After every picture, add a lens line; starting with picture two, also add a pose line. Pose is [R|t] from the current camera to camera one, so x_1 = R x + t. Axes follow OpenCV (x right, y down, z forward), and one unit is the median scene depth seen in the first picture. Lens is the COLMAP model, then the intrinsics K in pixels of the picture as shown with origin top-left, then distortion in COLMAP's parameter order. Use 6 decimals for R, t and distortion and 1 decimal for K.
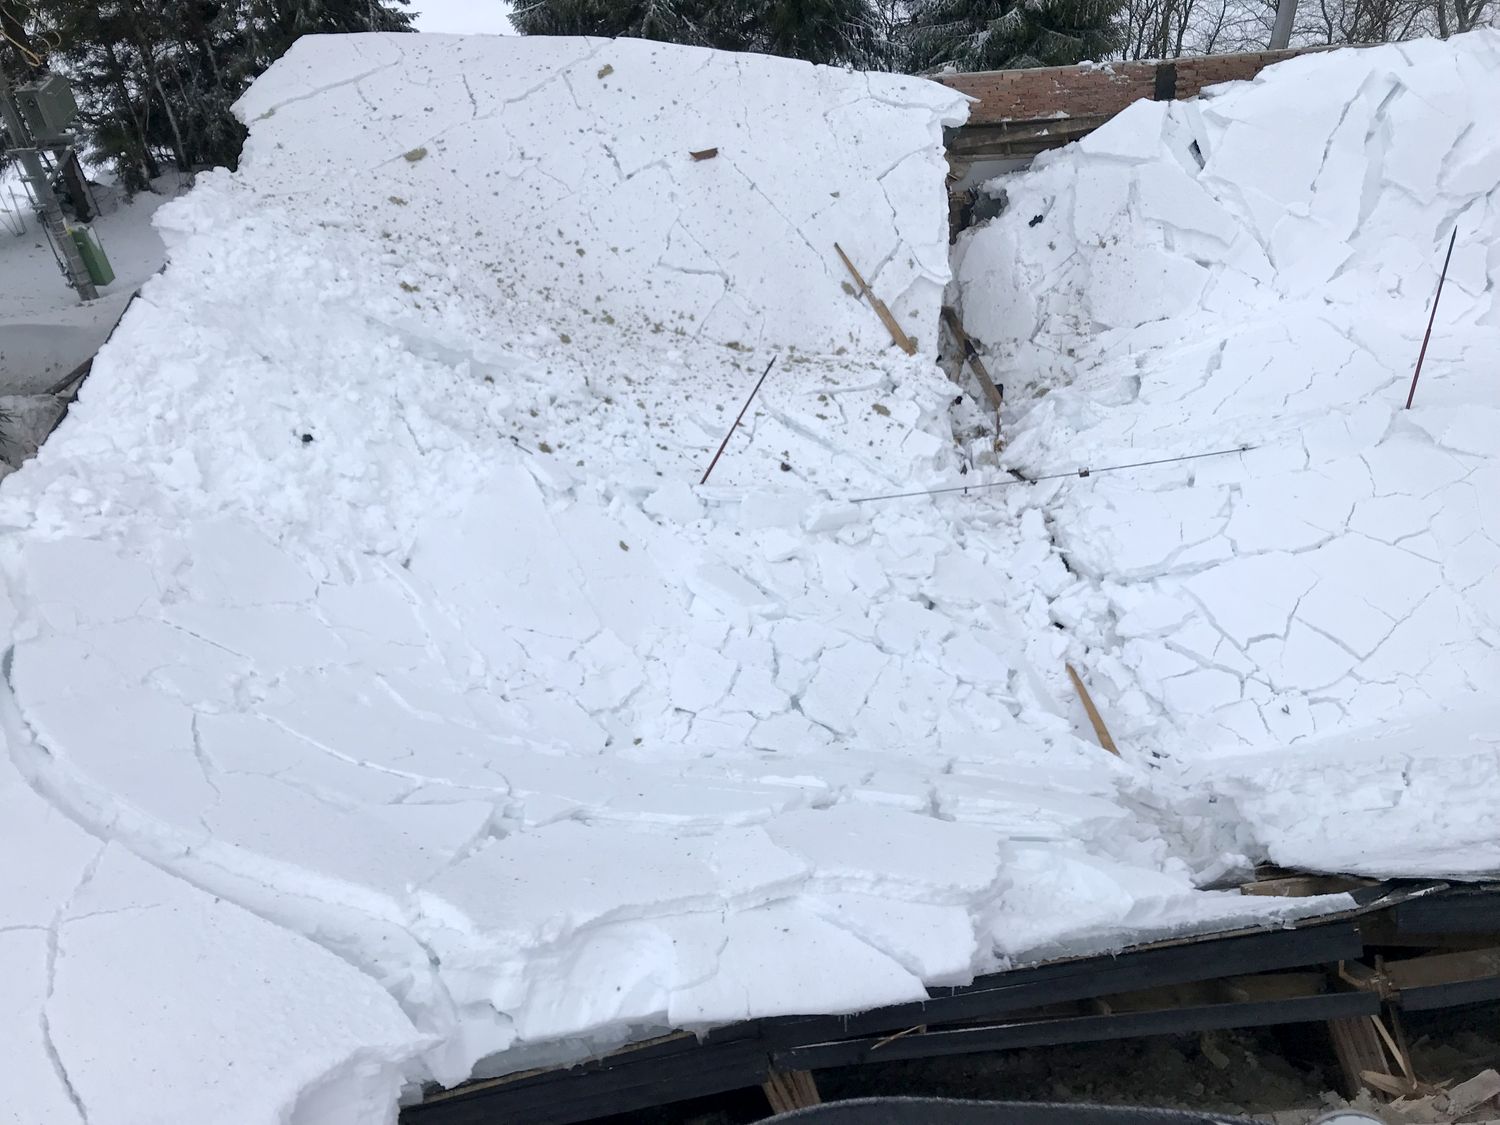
lens RADIAL K [[1215.8, 0, 735.4], [0, 1215.8, 563.2], [0, 0, 1]] dist [0.032445, -0.022177]
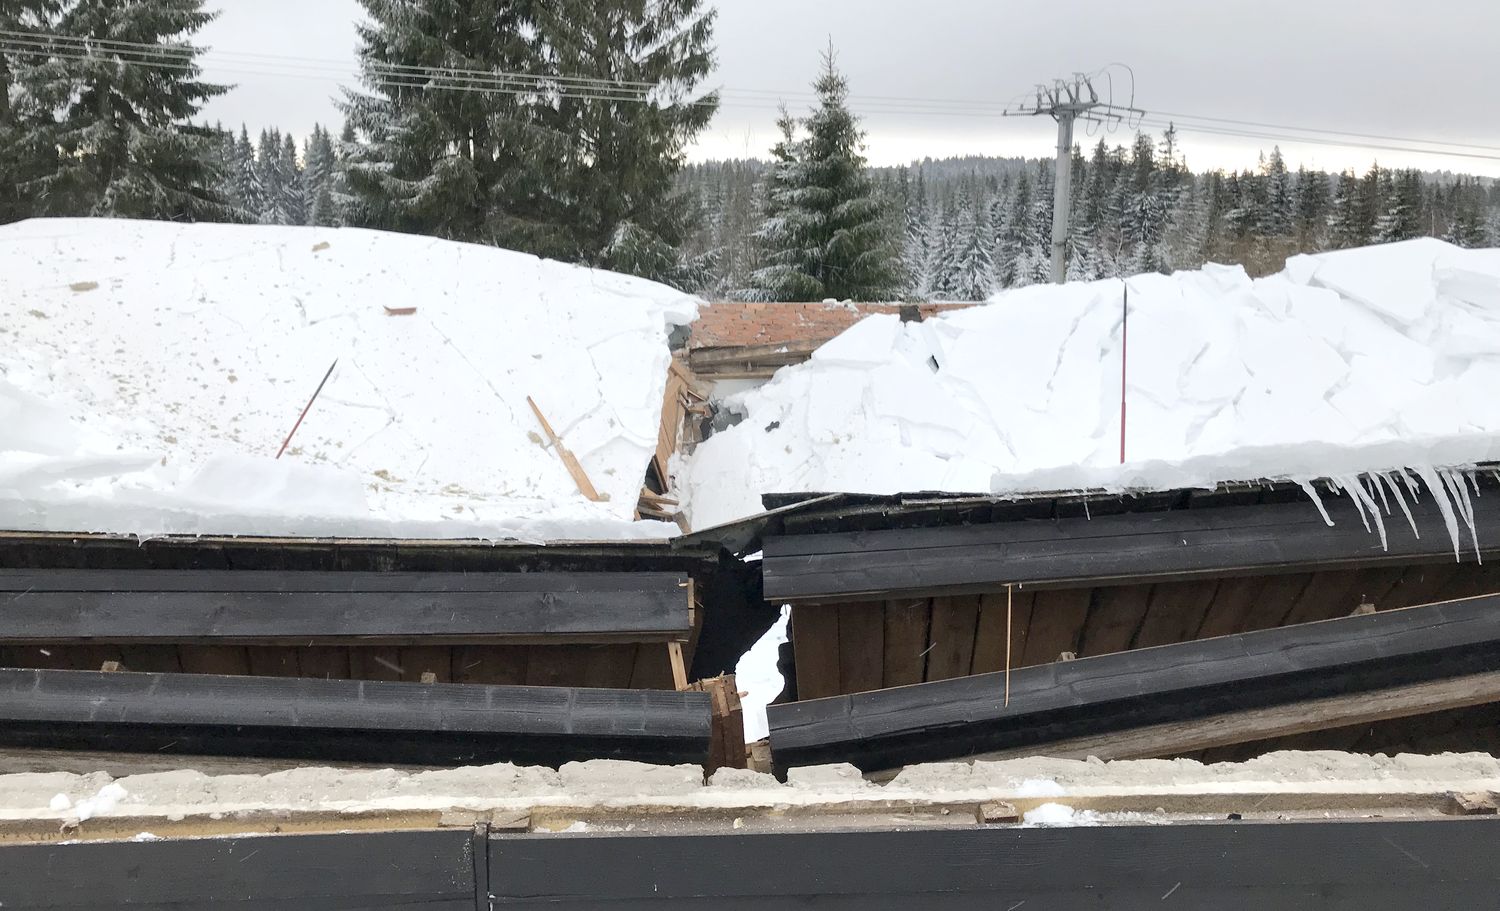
lens RADIAL K [[1184.9, 0, 841.2], [0, 1184.9, 557.8], [0, 0, 1]] dist [0.050533, -0.044791]
pose [[0.998371, 0.055971, 0.011047, 0.314443], [-0.041002, 0.838586, -0.543224, 0.311246], [-0.039669, 0.541886, 0.839515, 0.316535]]
